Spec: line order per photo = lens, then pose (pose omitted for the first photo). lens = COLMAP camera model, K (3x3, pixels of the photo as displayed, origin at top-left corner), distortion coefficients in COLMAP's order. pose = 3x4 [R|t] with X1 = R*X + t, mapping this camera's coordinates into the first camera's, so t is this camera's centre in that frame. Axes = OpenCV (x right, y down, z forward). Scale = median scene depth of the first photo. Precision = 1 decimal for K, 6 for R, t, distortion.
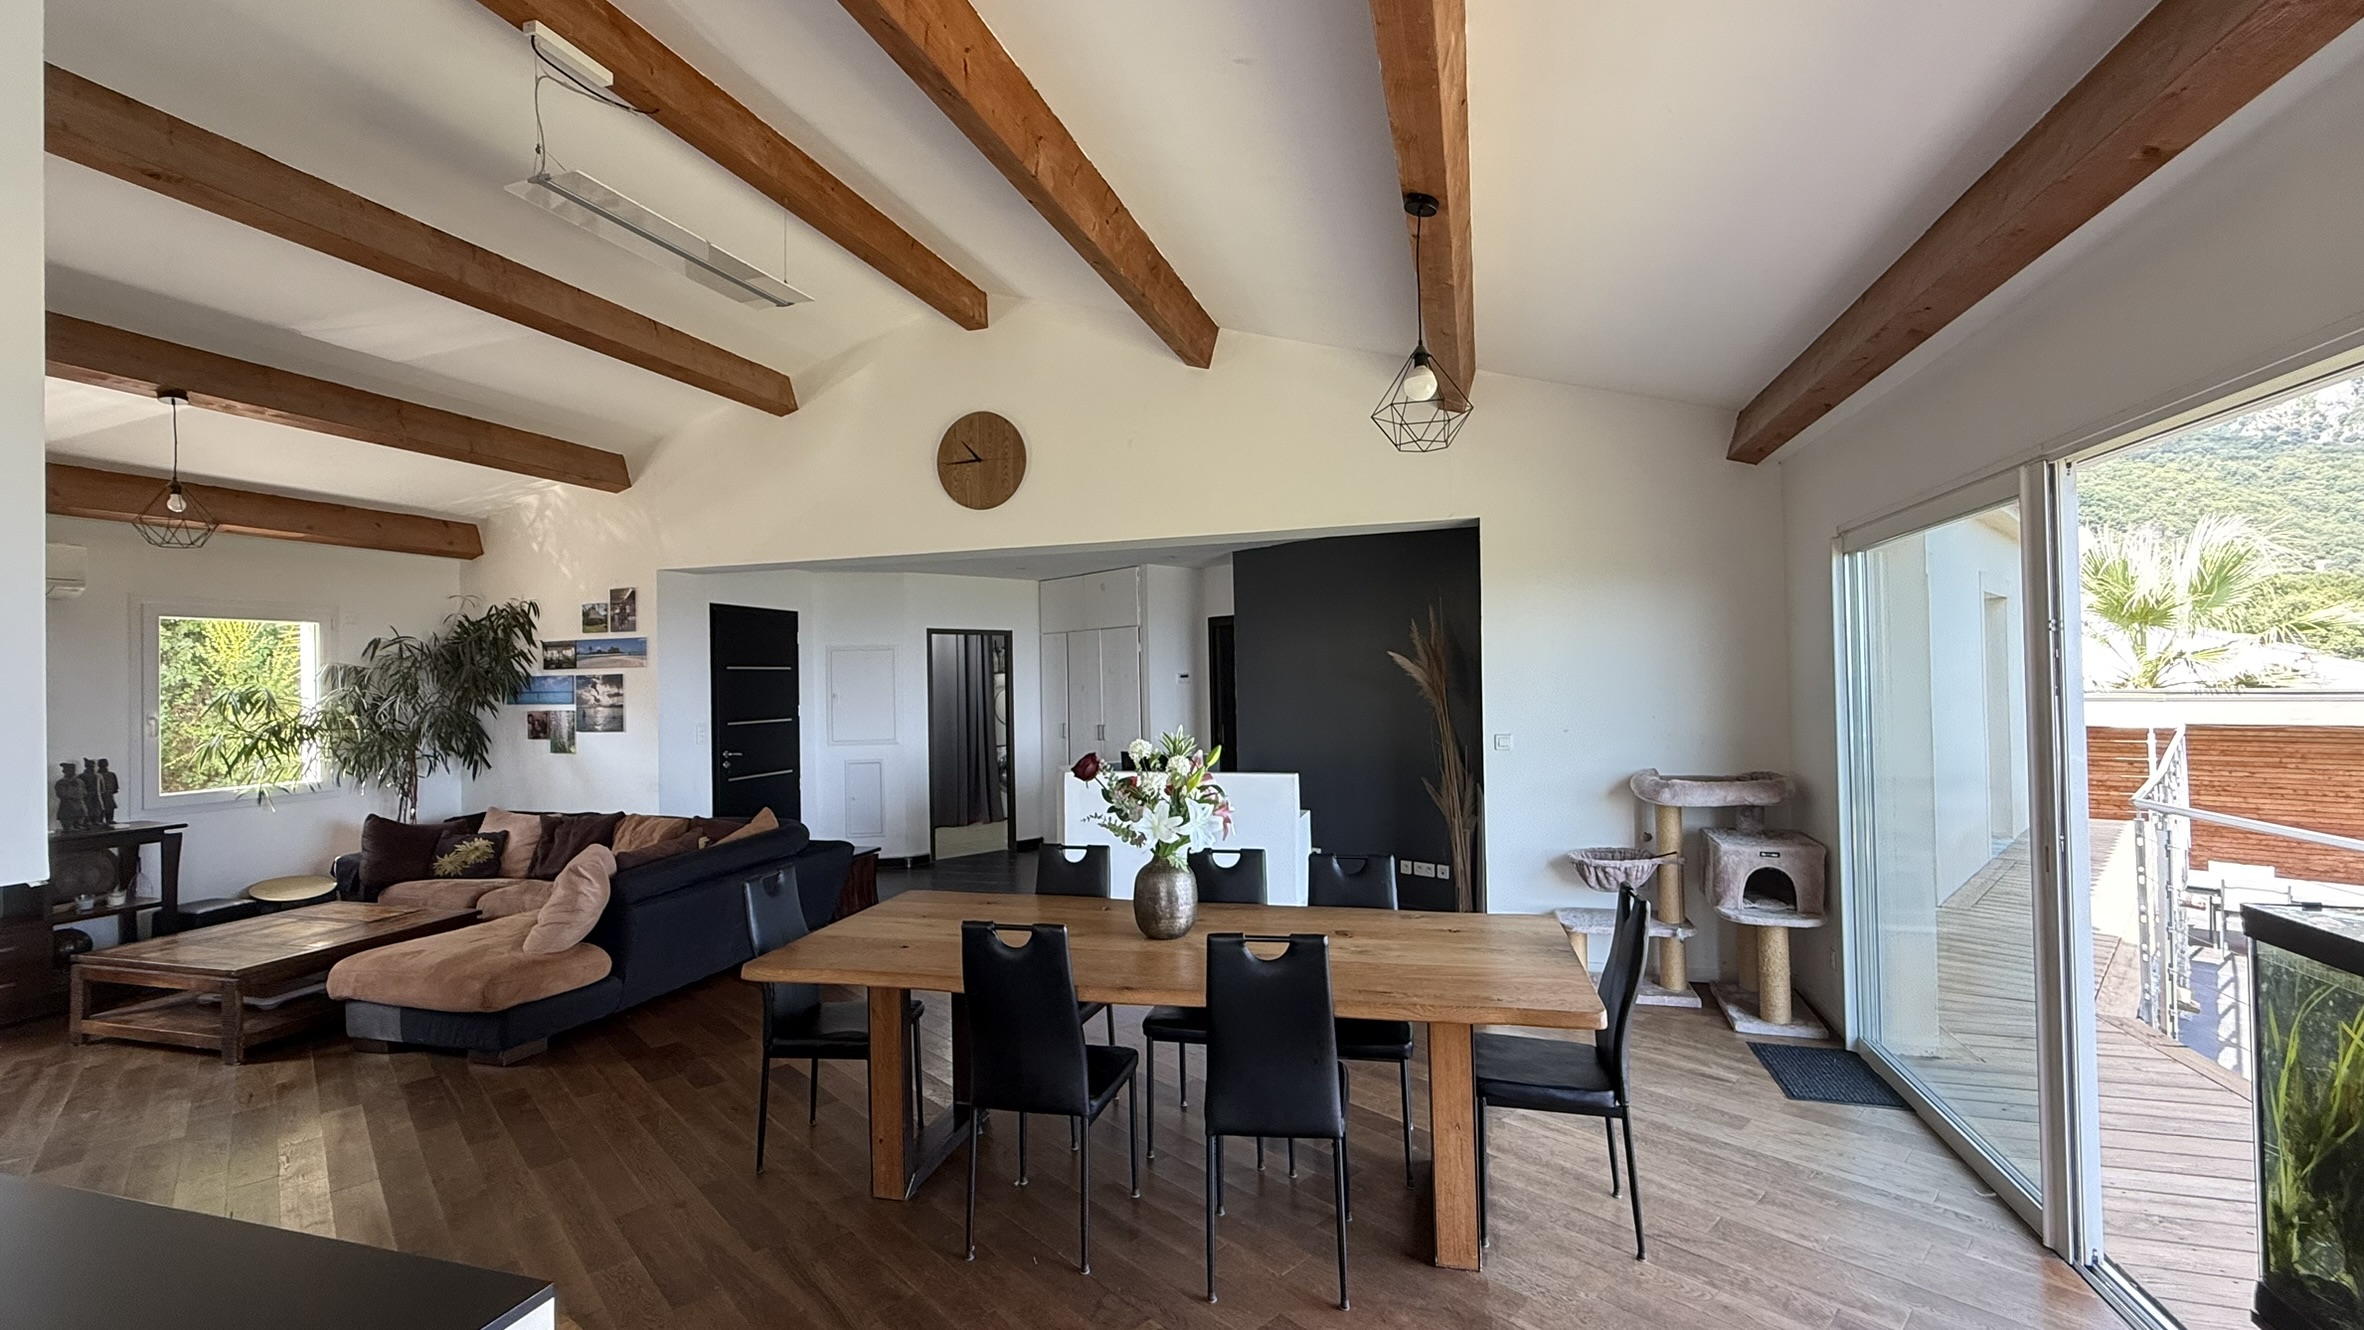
lens RADIAL K [[966.8, 0, 1174.0], [0, 966.8, 669.8], [0, 0, 1]] dist [-0.000393, -0.000352]
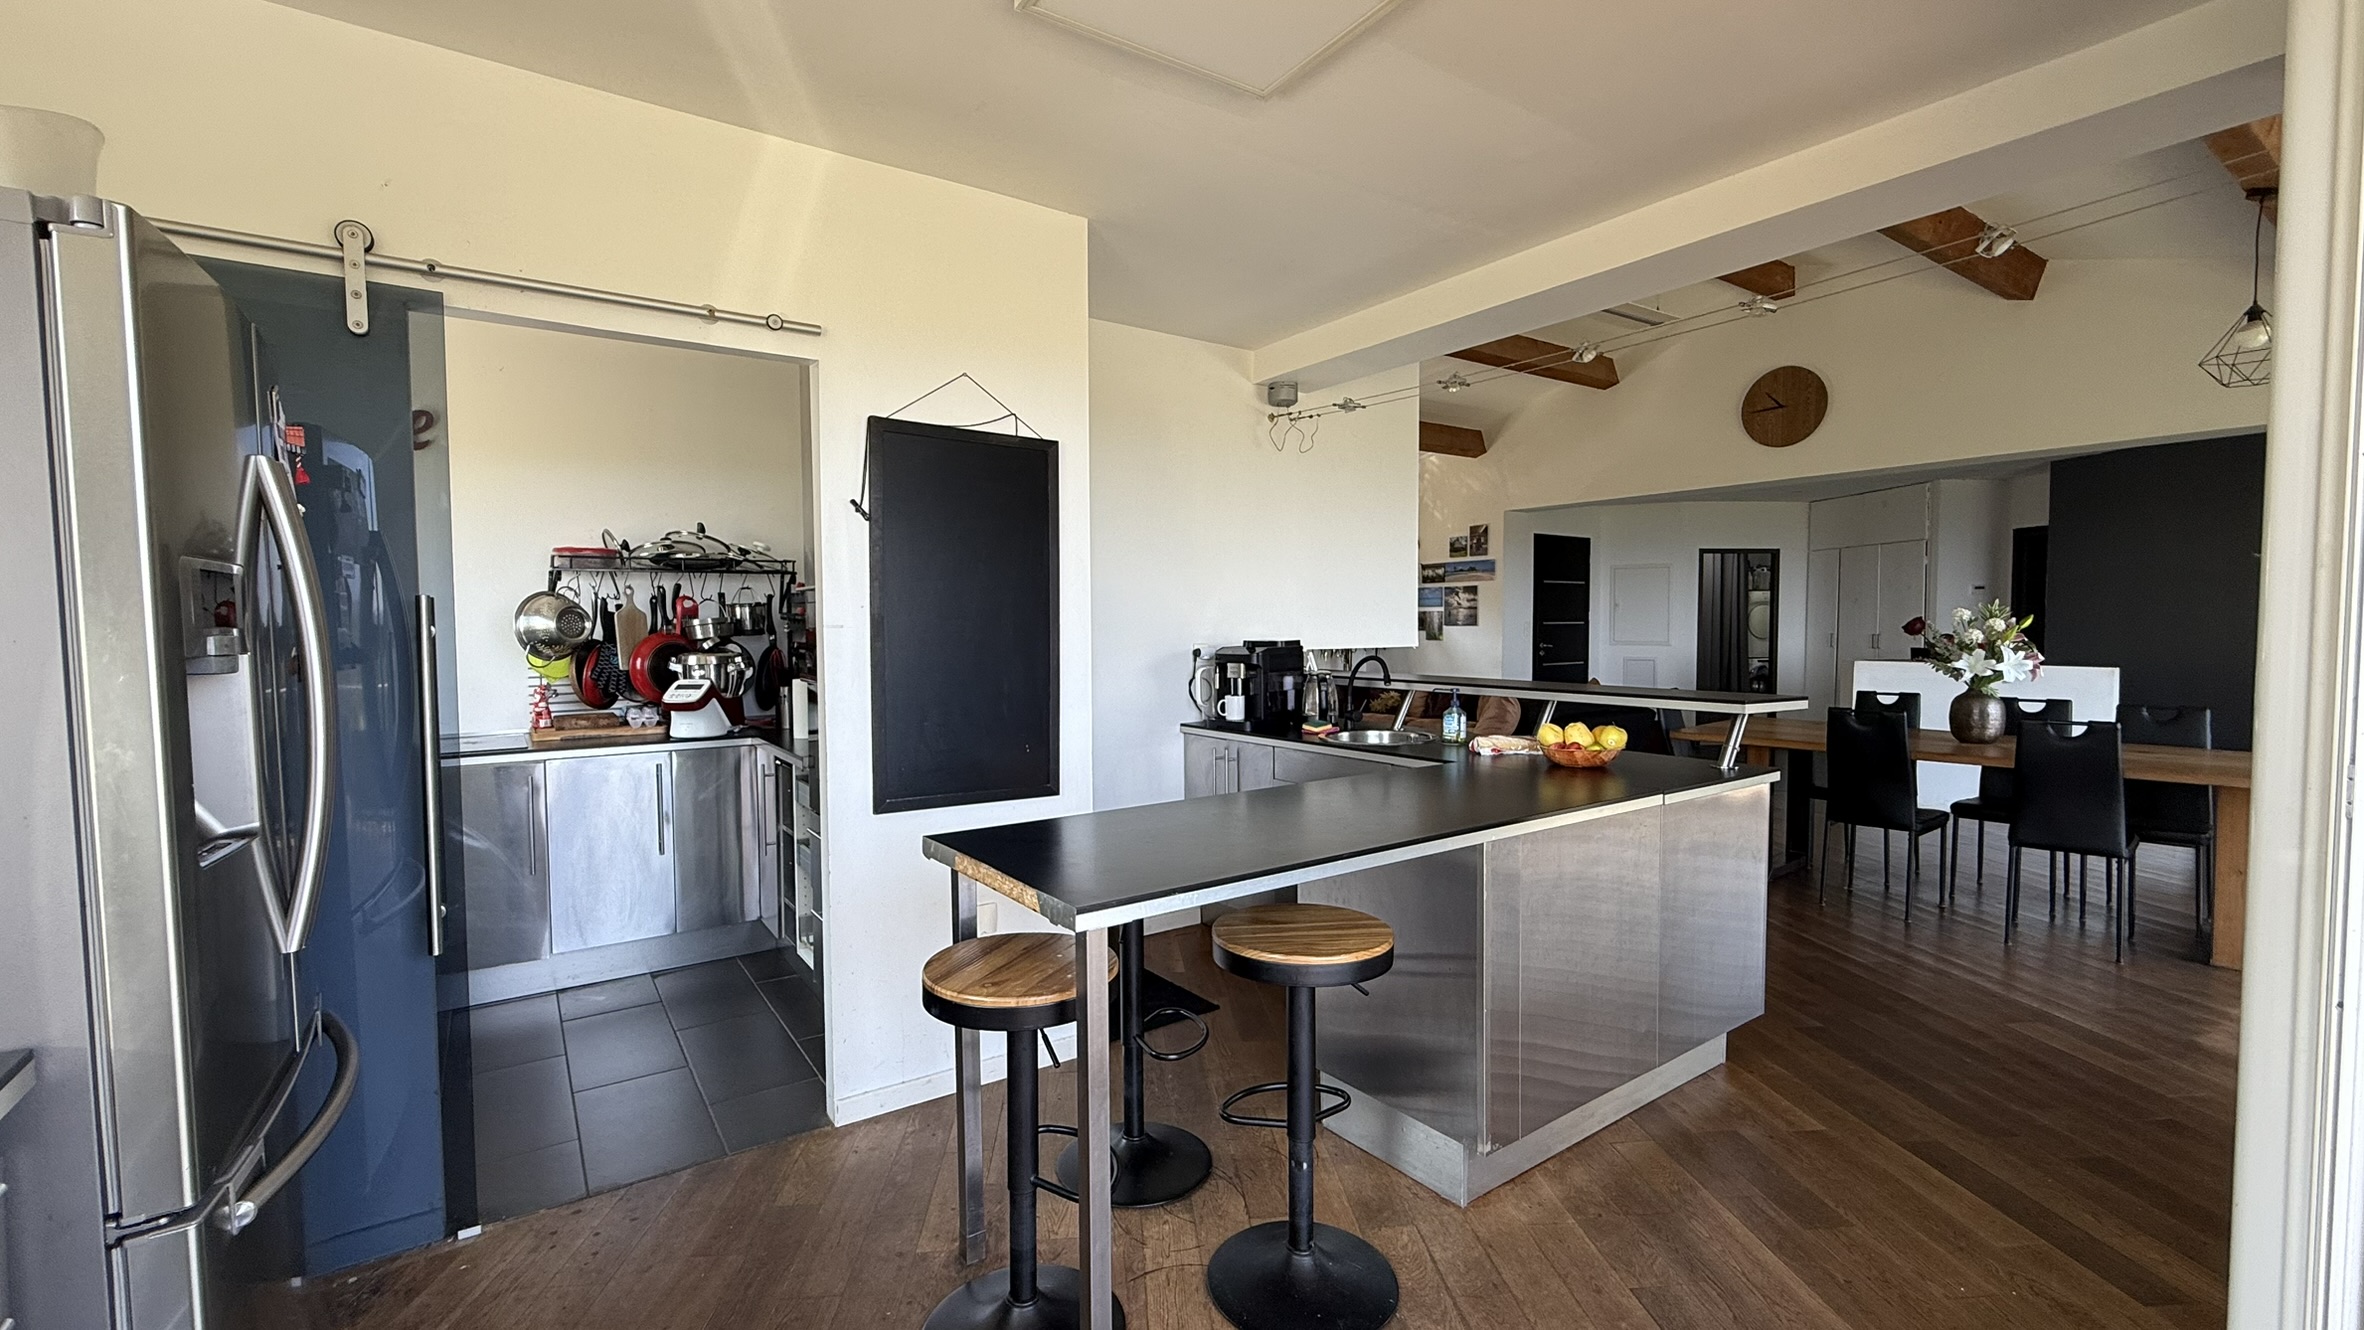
lens RADIAL K [[966.8, 0, 1183.9], [0, 966.8, 668.4], [0, 0, 1]] dist [-0.000393, -0.000352]
pose [[0.789172, 0.044203, -0.612579, -0.030651], [-0.003324, 0.997699, 0.067710, 0.033067], [0.614163, -0.051399, 0.787503, -0.427820]]
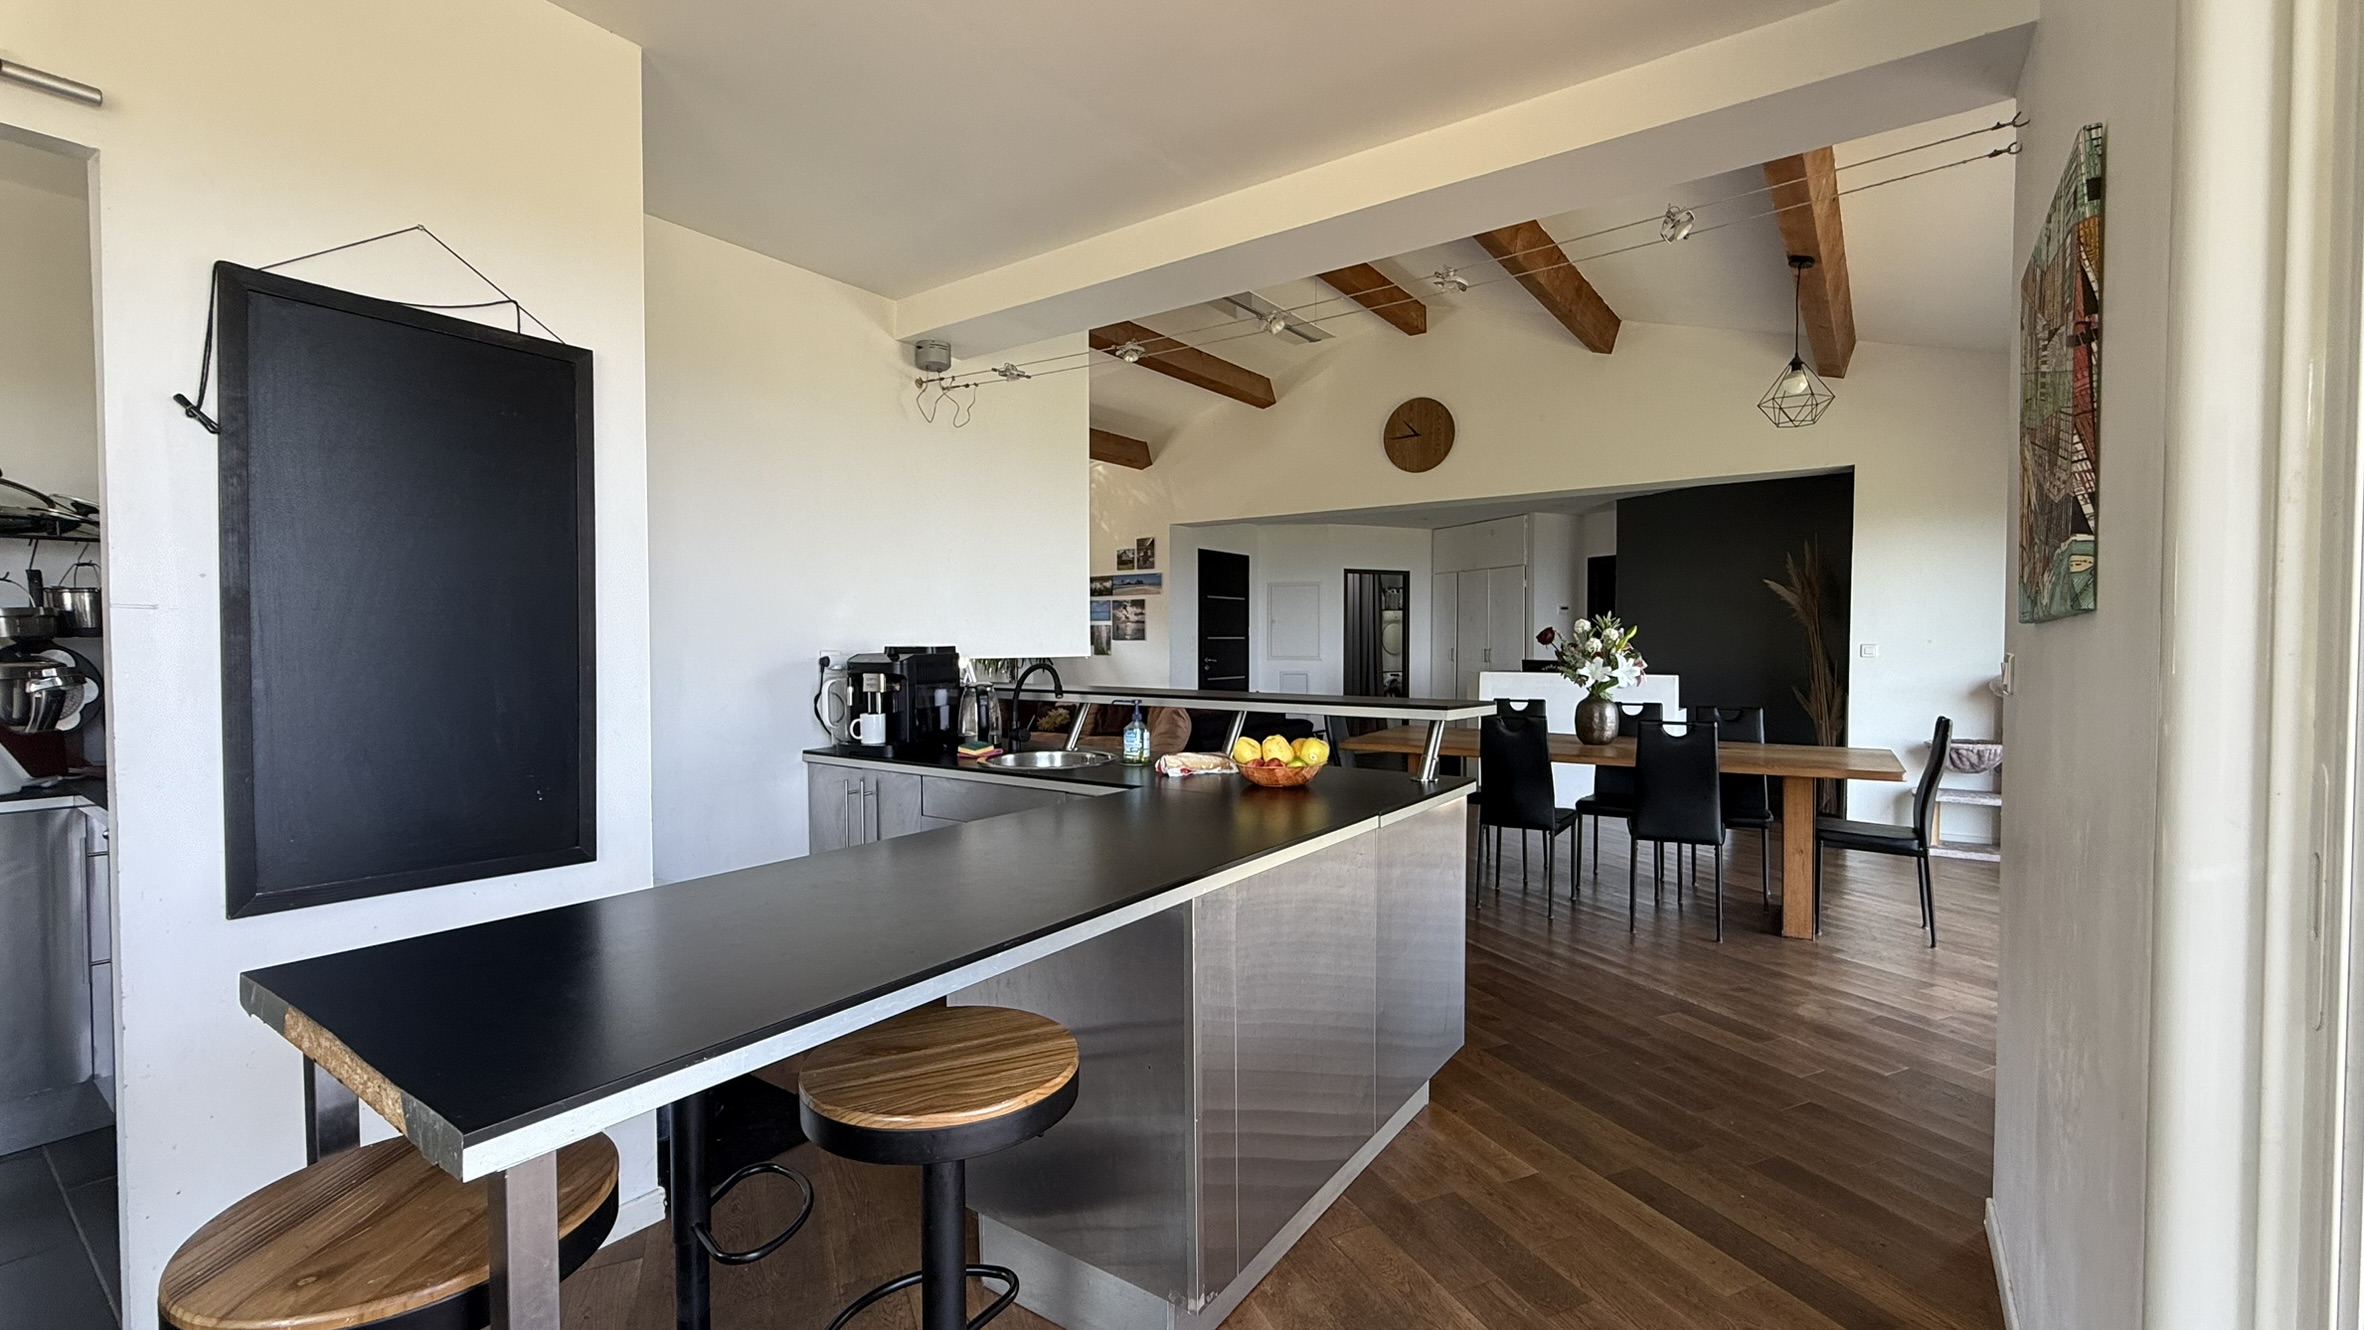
lens RADIAL K [[966.8, 0, 1178.9], [0, 966.8, 668.7], [0, 0, 1]] dist [-0.000393, -0.000352]
pose [[0.947660, 0.027587, -0.318088, -0.075368], [-0.014109, 0.998905, 0.044599, 0.044451], [0.318970, -0.037777, 0.947011, -0.342401]]
